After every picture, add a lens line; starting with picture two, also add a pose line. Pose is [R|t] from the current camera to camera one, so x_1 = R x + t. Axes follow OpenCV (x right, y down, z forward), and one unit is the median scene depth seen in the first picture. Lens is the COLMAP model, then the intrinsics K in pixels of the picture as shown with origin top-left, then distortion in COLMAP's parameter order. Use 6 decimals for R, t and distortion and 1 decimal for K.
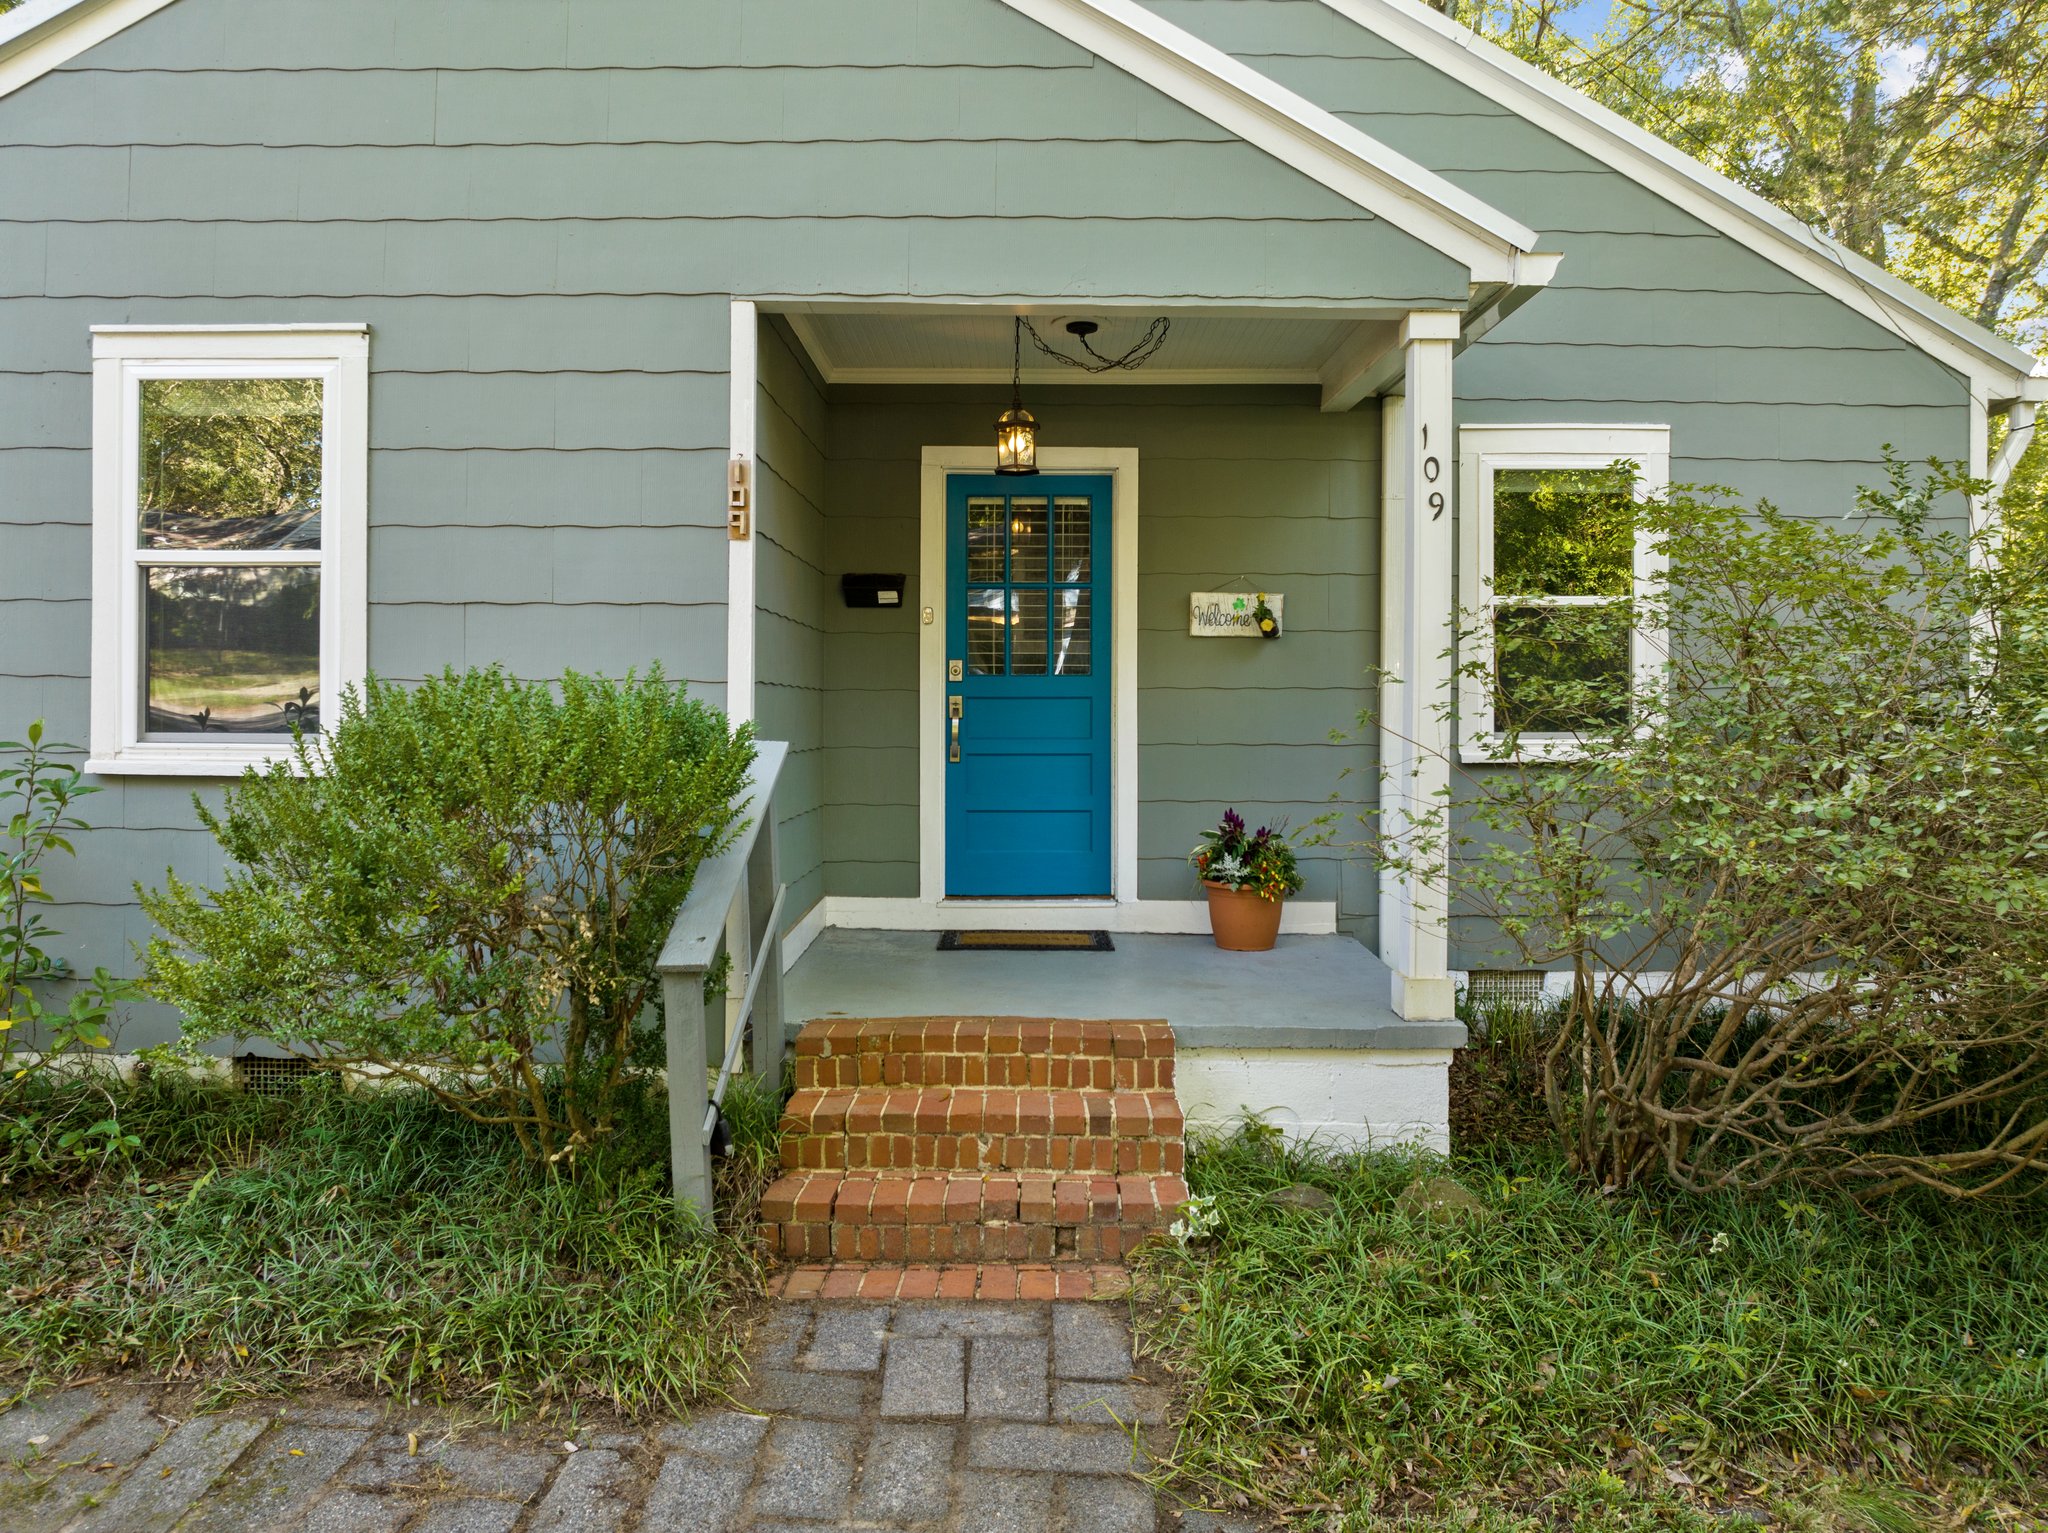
lens RADIAL K [[1453.4, 0, 1021.3], [0, 1453.4, 714.9], [0, 0, 1]] dist [-0.035074, 0.000388]
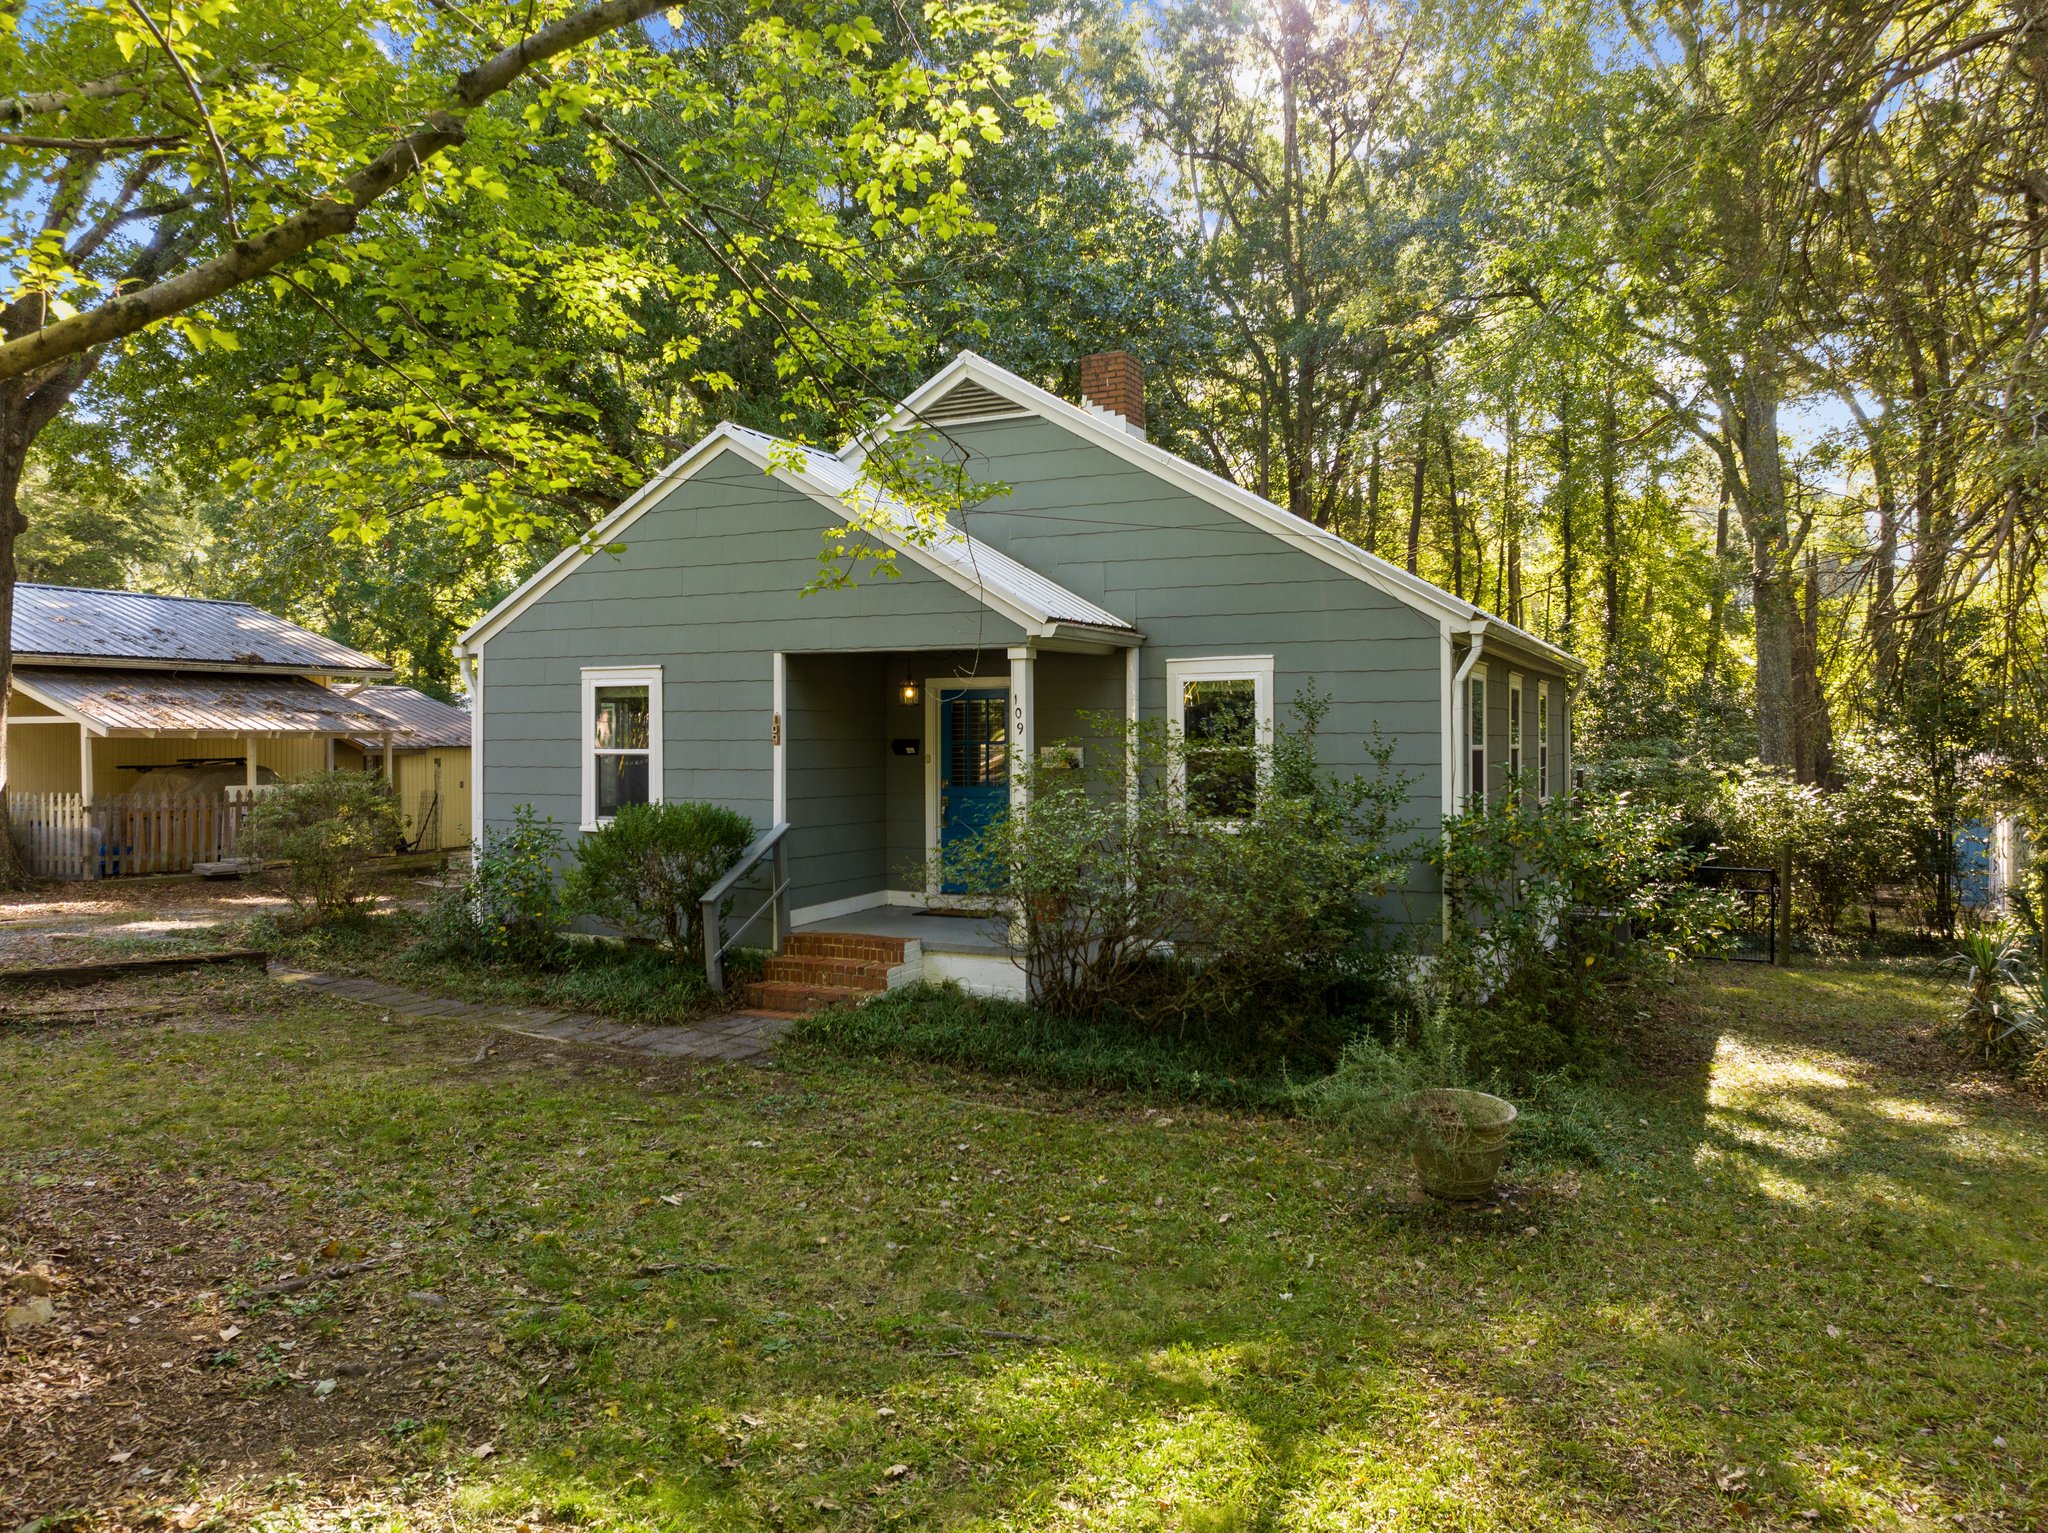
lens RADIAL K [[1480.7, 0, 1027.8], [0, 1480.7, 742.2], [0, 0, 1]] dist [0.002293, -0.052062]
pose [[0.903865, -0.007895, -0.427744, 1.323062], [0.006240, 0.999967, -0.005270, -0.107714], [0.427771, 0.002095, 0.903884, -1.181263]]
